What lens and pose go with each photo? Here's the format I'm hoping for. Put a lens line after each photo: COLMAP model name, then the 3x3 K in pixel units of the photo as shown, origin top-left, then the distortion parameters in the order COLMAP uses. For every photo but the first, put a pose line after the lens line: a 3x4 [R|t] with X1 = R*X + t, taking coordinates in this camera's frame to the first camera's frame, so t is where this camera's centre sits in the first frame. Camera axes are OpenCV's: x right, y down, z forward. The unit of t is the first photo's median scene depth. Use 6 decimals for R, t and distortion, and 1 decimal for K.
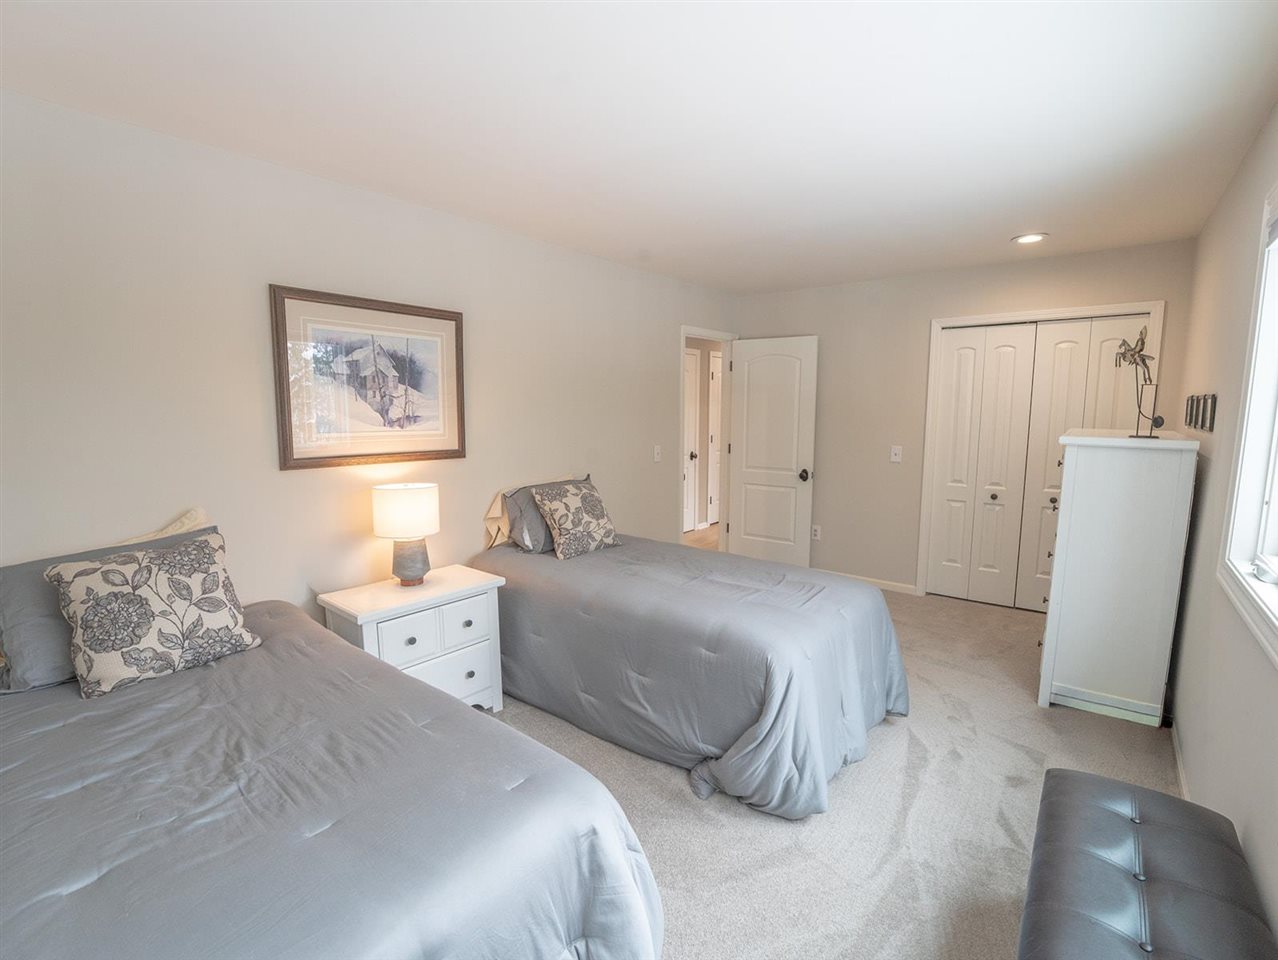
lens RADIAL K [[585.9, 0, 639.0], [0, 585.9, 480.0], [0, 0, 1]] dist [-0.021587, -0.000008]
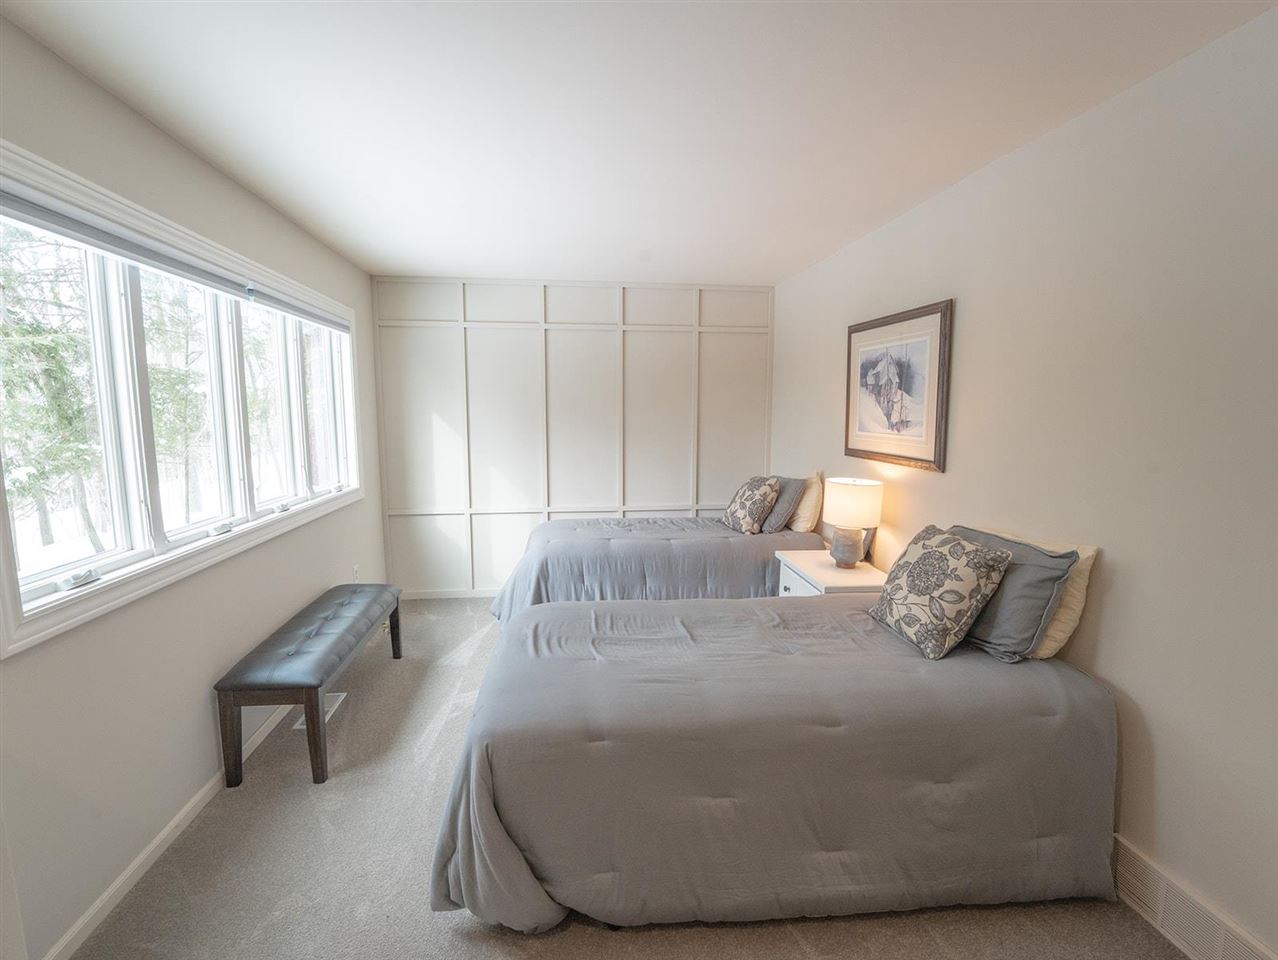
lens RADIAL K [[585.9, 0, 639.1], [0, 585.9, 479.0], [0, 0, 1]] dist [-0.021587, -0.000008]
pose [[-0.695537, 0.082893, -0.713693, 0.671845], [-0.090227, 0.975382, 0.201219, -0.176772], [0.712803, 0.204350, -0.670935, 1.403345]]
